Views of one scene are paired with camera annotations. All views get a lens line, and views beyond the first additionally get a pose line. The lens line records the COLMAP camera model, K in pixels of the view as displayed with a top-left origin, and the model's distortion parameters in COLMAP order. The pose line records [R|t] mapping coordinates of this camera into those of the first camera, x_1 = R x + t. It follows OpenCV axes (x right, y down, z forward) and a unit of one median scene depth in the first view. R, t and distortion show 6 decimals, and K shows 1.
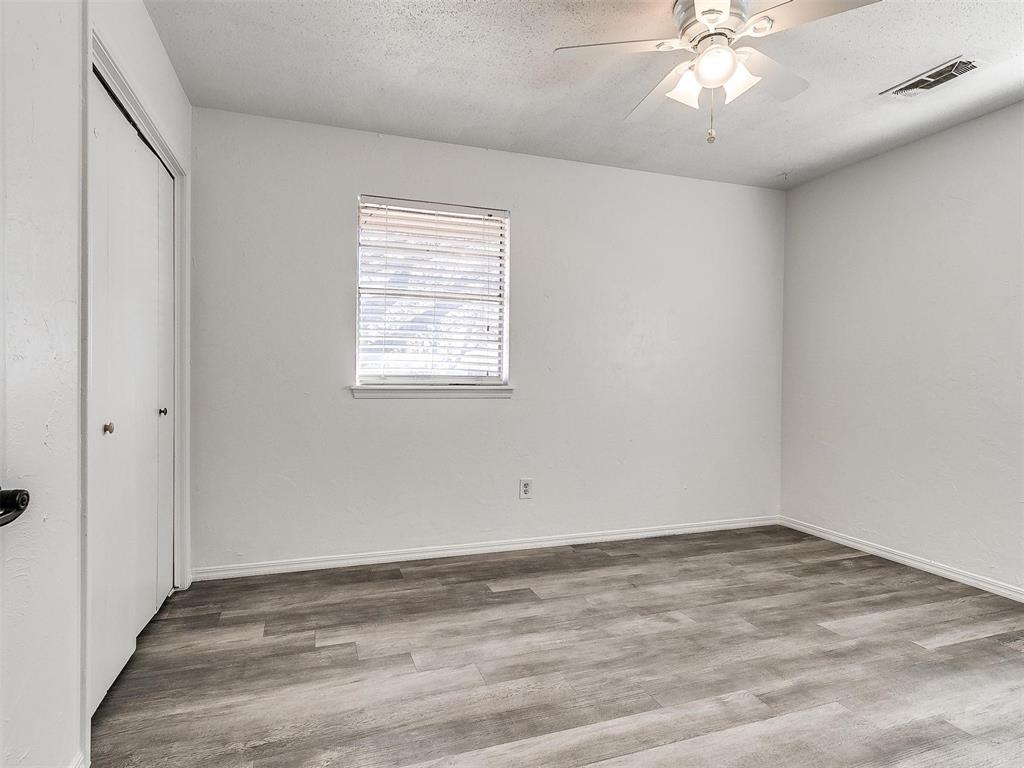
lens RADIAL K [[550.5, 0, 498.3], [0, 550.5, 382.1], [0, 0, 1]] dist [0.000002, 0.012309]
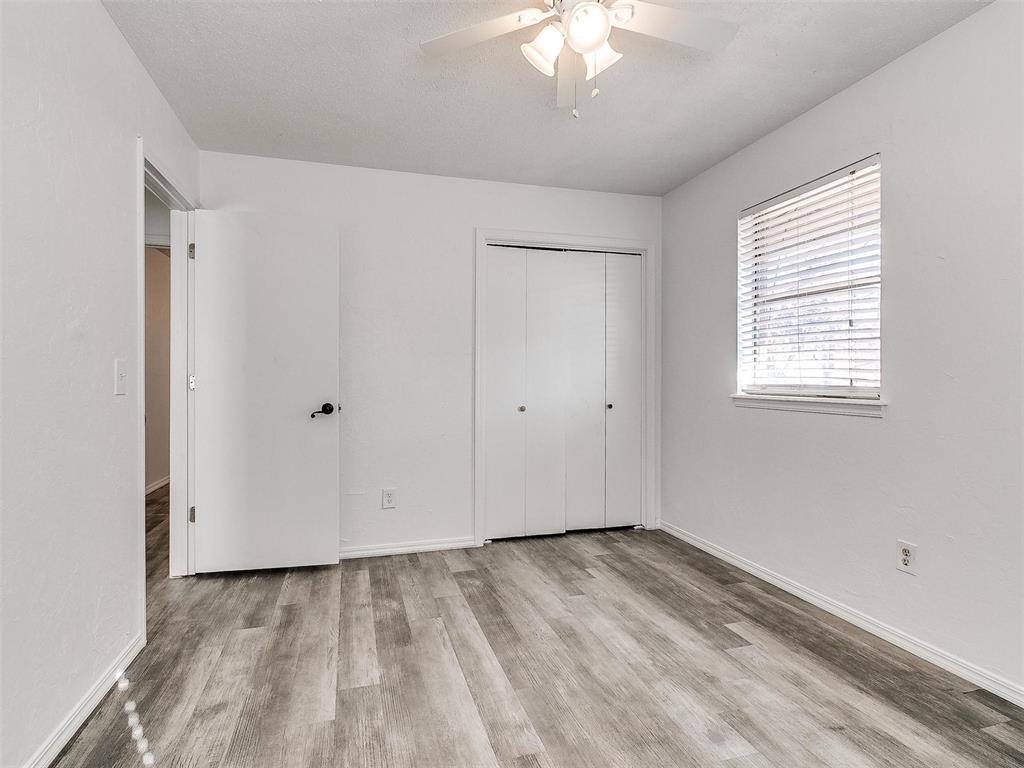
lens RADIAL K [[550.5, 0, 498.3], [0, 550.5, 382.1], [0, 0, 1]] dist [0.000002, 0.012309]
pose [[-0.060655, -0.003381, -0.998153, 0.968864], [-0.017416, 0.999846, -0.002329, -0.008323], [0.998007, 0.017243, -0.060704, 0.716974]]
